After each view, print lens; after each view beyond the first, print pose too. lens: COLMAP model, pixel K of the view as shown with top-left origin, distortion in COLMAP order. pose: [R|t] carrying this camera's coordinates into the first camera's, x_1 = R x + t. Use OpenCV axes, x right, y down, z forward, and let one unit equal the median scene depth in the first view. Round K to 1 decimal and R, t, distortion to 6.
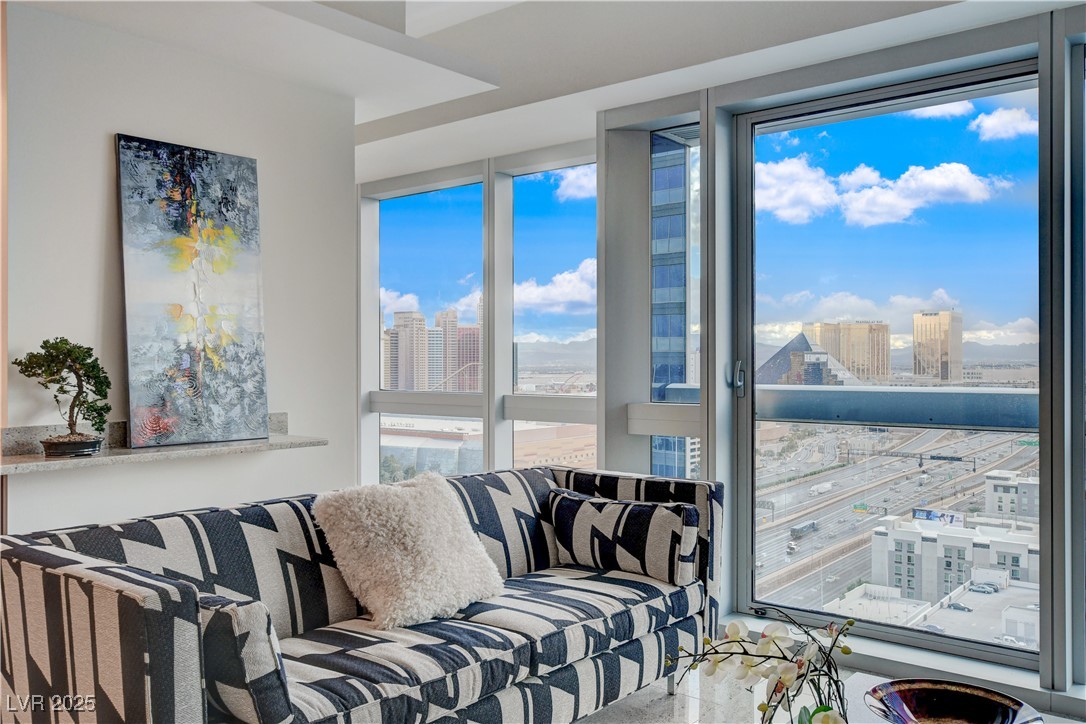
lens RADIAL K [[897.9, 0, 532.8], [0, 897.9, 355.9], [0, 0, 1]] dist [0.001162, 0.002177]
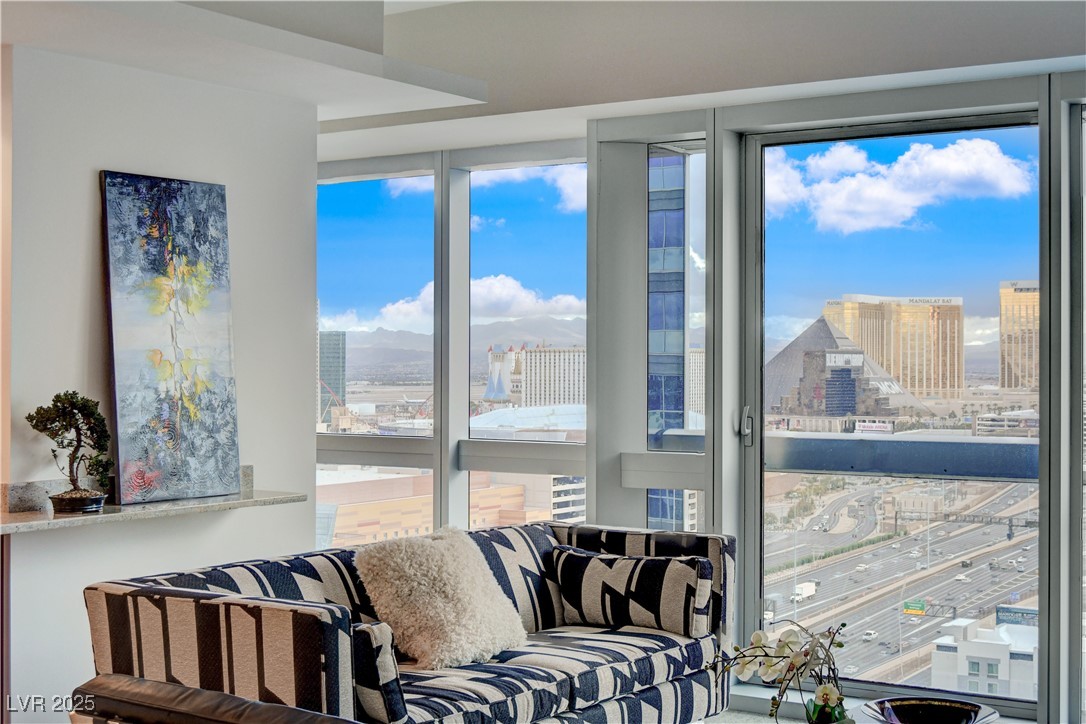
lens RADIAL K [[1535.3, 0, 525.3], [0, 1535.3, 348.3], [0, 0, 1]] dist [-0.042708, 0.000000]
pose [[0.995046, 0.003123, 0.099367, -0.180123], [-0.002661, 0.999985, -0.004780, -0.054338], [-0.099380, 0.004492, 0.995039, -0.632740]]
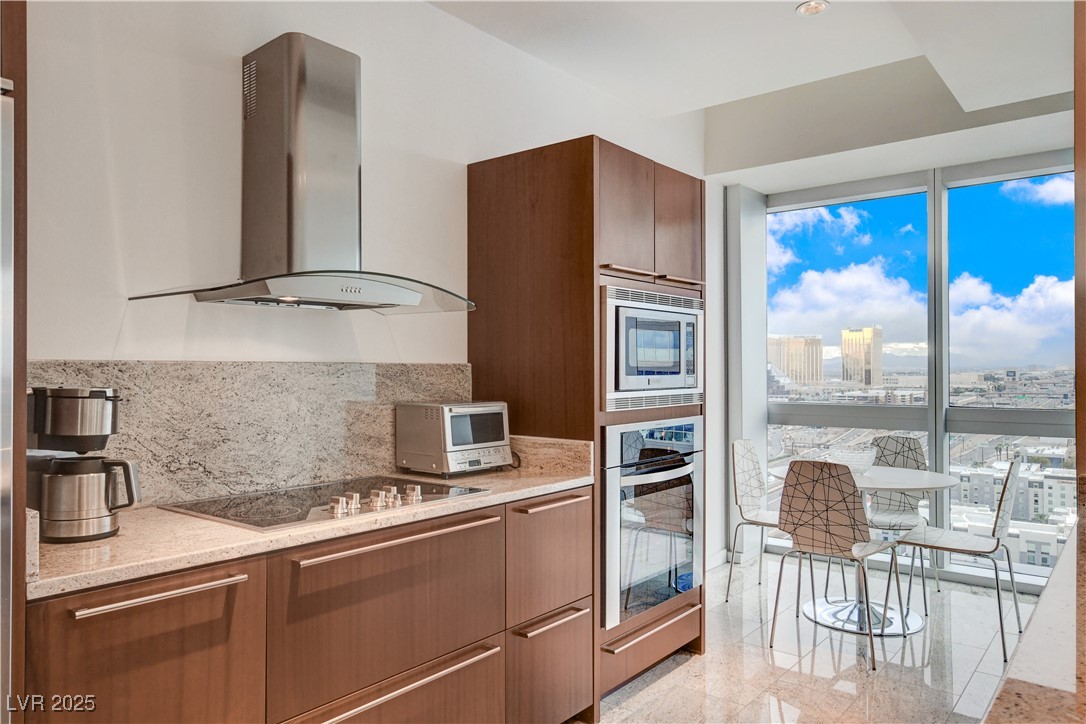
lens RADIAL K [[754.8, 0, 541.6], [0, 754.8, 374.0], [0, 0, 1]] dist [0.011443, -0.002454]
pose [[0.999704, 0.000154, 0.024327, -1.097948], [-0.000463, 0.999920, 0.012673, -0.005659], [-0.024323, -0.012681, 0.999624, 0.524082]]
